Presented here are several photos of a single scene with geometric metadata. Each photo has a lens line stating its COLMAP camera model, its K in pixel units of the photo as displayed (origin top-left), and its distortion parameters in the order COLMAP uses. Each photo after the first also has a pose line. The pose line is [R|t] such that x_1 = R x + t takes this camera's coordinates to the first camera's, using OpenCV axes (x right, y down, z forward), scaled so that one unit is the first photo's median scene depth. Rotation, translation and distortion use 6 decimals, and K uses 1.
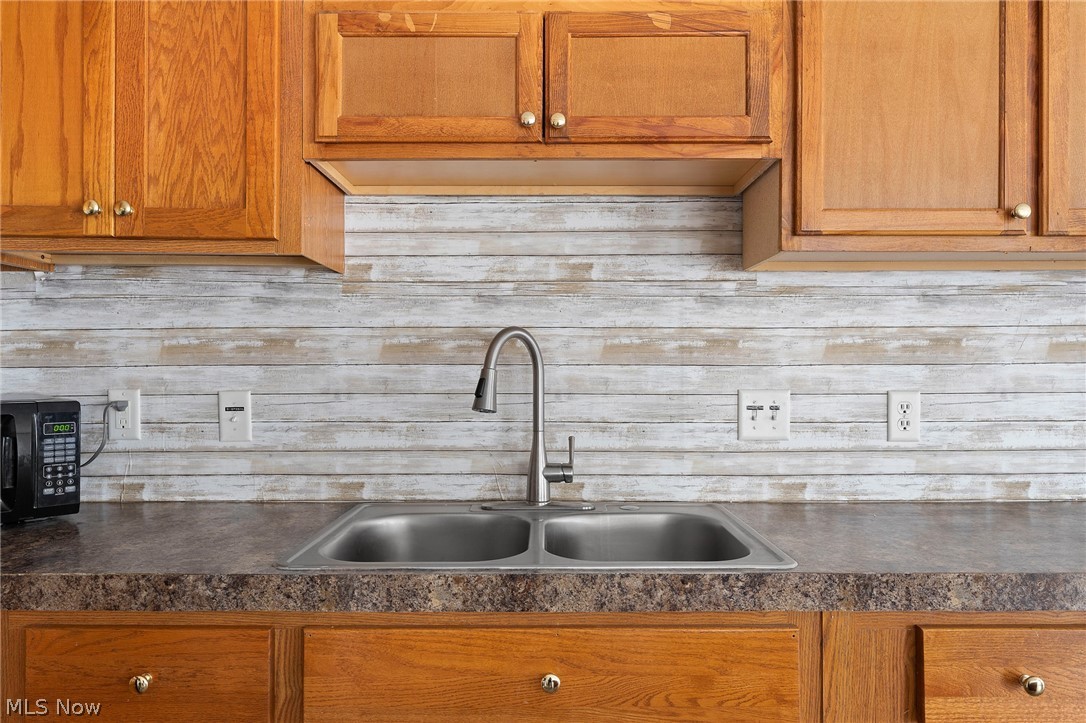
lens RADIAL K [[723.1, 0, 543.0], [0, 723.1, 361.5], [0, 0, 1]] dist [-0.002139, -0.000217]
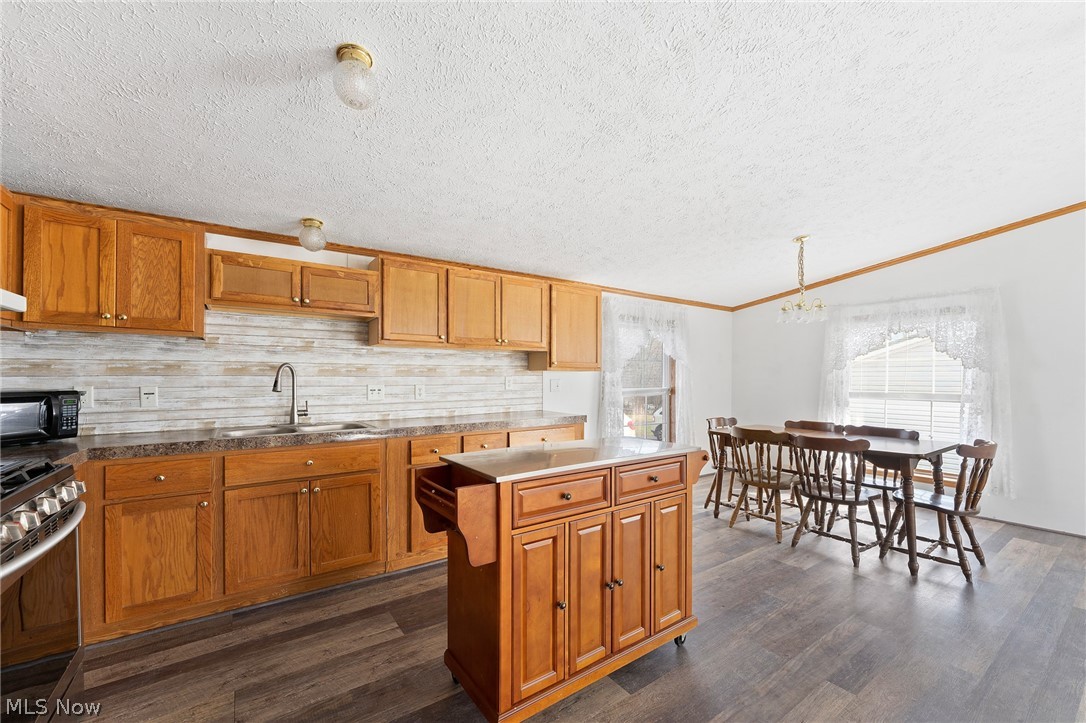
lens RADIAL K [[436.4, 0, 545.4], [0, 436.4, 379.2], [0, 0, 1]] dist [0.000373, -0.000136]
pose [[0.815941, -0.000038, 0.578135, -0.188038], [-0.006479, 0.999937, 0.009210, -0.005360], [-0.578099, -0.011261, 0.815889, -0.968510]]
